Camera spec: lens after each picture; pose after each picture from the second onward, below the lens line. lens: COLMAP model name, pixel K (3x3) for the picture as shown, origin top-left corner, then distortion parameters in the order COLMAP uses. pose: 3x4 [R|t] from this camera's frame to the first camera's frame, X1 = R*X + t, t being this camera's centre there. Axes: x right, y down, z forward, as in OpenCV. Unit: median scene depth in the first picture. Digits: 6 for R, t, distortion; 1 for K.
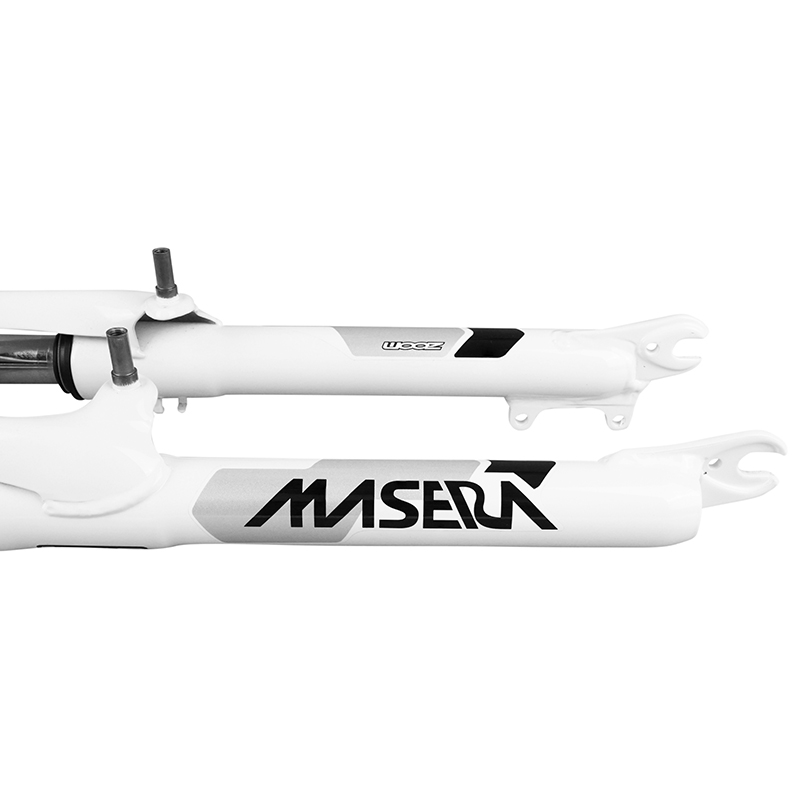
lens RADIAL K [[1057.3, 0, 400.0], [0, 1057.3, 400.0], [0, 0, 1]] dist [-0.008658, 0.012345]
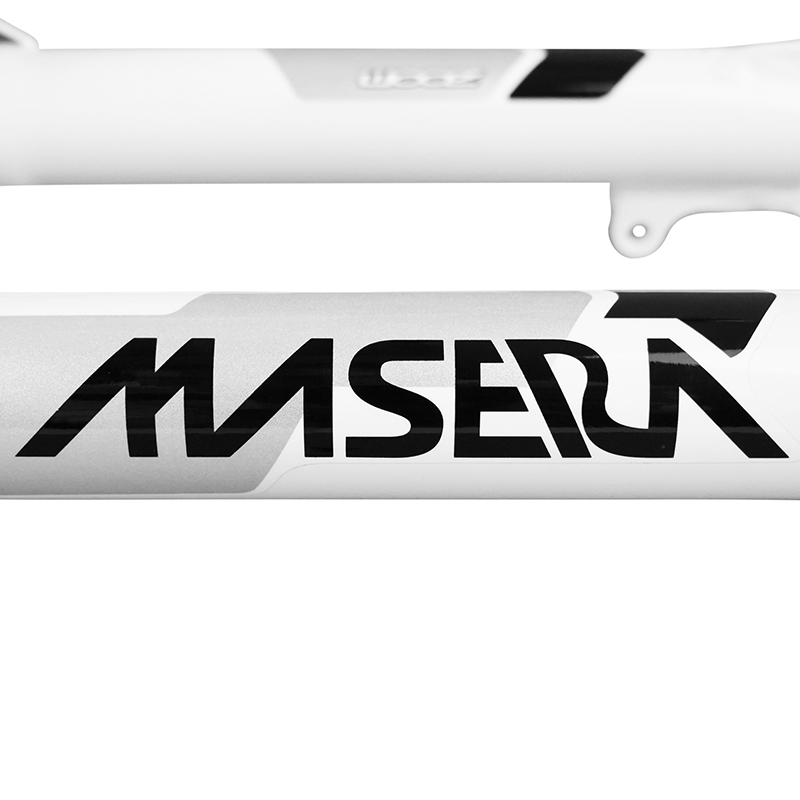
lens RADIAL K [[1057.3, 0, 400.0], [0, 1057.3, 400.0], [0, 0, 1]] dist [-0.008658, 0.012345]
pose [[0.999962, -0.007915, 0.003691, -0.000155], [0.007593, 0.996735, 0.080379, 0.066824], [-0.004315, -0.080348, 0.996758, 0.597958]]
